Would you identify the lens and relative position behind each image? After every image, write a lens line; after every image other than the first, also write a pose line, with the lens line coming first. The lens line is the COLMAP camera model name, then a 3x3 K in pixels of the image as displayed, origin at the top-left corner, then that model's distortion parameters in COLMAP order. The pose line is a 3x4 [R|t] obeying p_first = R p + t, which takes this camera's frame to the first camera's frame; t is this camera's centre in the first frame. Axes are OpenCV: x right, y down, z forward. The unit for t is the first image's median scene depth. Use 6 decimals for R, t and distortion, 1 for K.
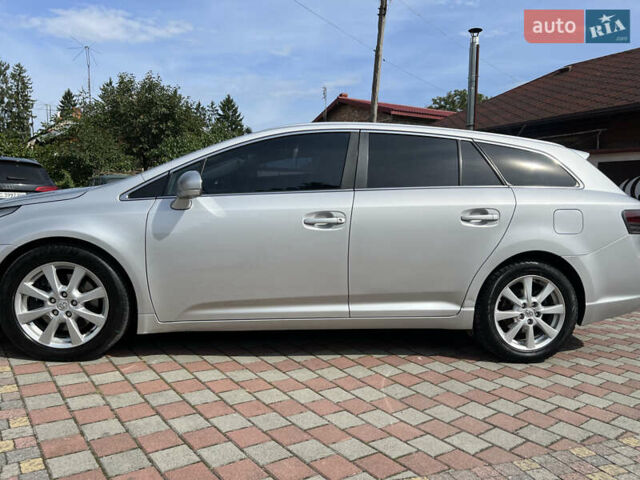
lens RADIAL K [[481.5, 0, 323.7], [0, 481.5, 242.8], [0, 0, 1]] dist [0.053338, -0.064369]
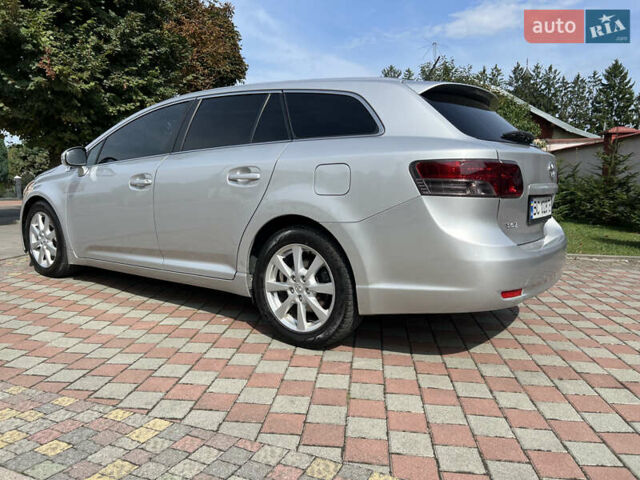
lens RADIAL K [[481.5, 0, 320.7], [0, 481.5, 239.2], [0, 0, 1]] dist [0.053338, -0.064369]
pose [[0.728193, 0.057185, -0.682982, 1.055816], [-0.041972, 0.998364, 0.038840, 0.024951], [0.684086, 0.000383, 0.729401, 0.422107]]
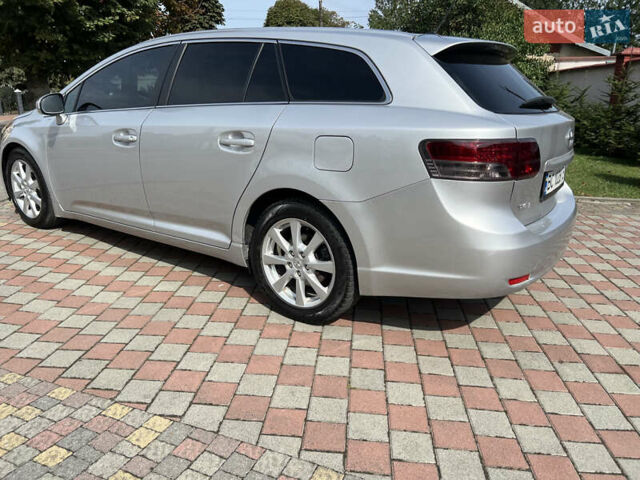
lens RADIAL K [[481.5, 0, 321.4], [0, 481.5, 241.8], [0, 0, 1]] dist [0.053338, -0.064369]
pose [[0.736948, 0.180655, -0.651361, 1.007151], [-0.047049, 0.974996, 0.217185, -0.072112], [0.674310, -0.129408, 0.727021, 0.454128]]
